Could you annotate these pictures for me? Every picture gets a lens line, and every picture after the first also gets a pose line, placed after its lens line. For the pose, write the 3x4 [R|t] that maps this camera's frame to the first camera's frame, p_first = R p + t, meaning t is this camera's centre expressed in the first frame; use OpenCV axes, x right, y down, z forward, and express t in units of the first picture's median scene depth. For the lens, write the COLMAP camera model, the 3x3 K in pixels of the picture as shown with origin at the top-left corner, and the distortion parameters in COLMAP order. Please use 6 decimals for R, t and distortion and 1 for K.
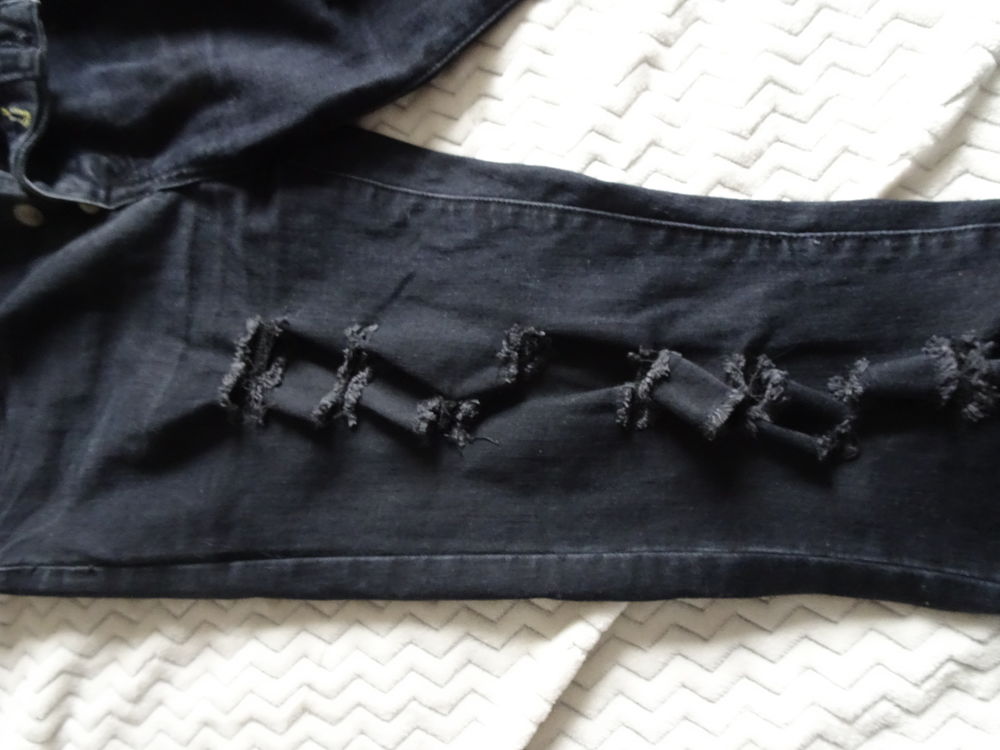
lens RADIAL K [[688.1, 0, 500.0], [0, 688.1, 375.0], [0, 0, 1]] dist [0.002691, 0.003307]
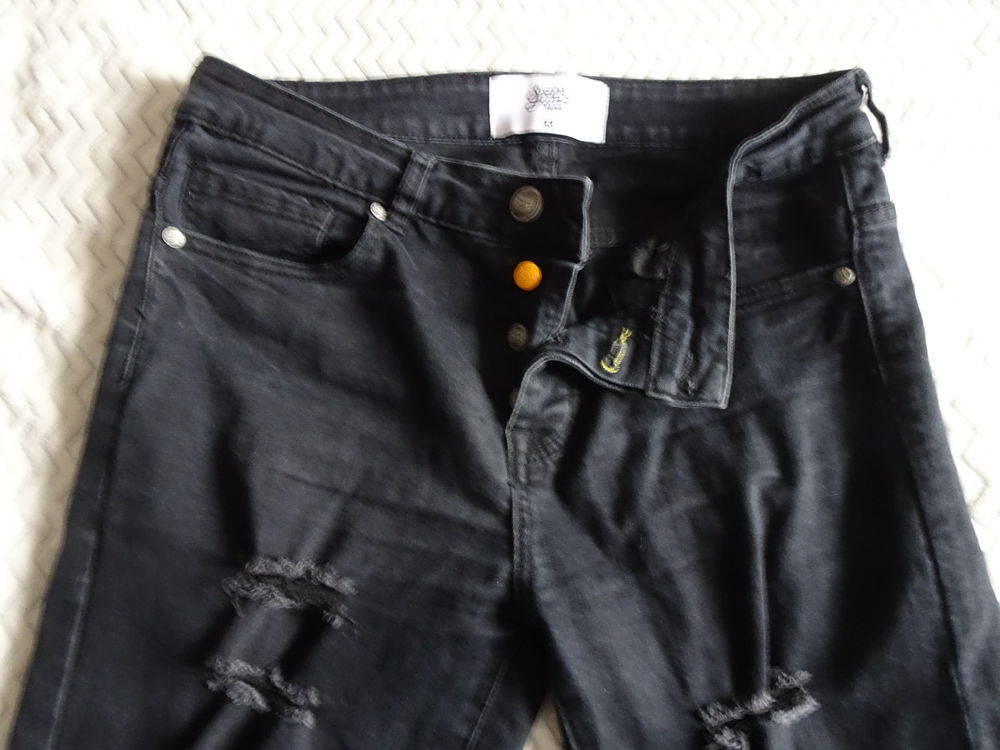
lens RADIAL K [[688.1, 0, 500.0], [0, 688.1, 375.0], [0, 0, 1]] dist [0.002691, 0.003307]
pose [[-0.175216, 0.984263, -0.022905, -0.640760], [-0.983866, -0.174196, 0.040783, -0.268495], [0.036151, 0.029681, 0.998905, 0.042092]]
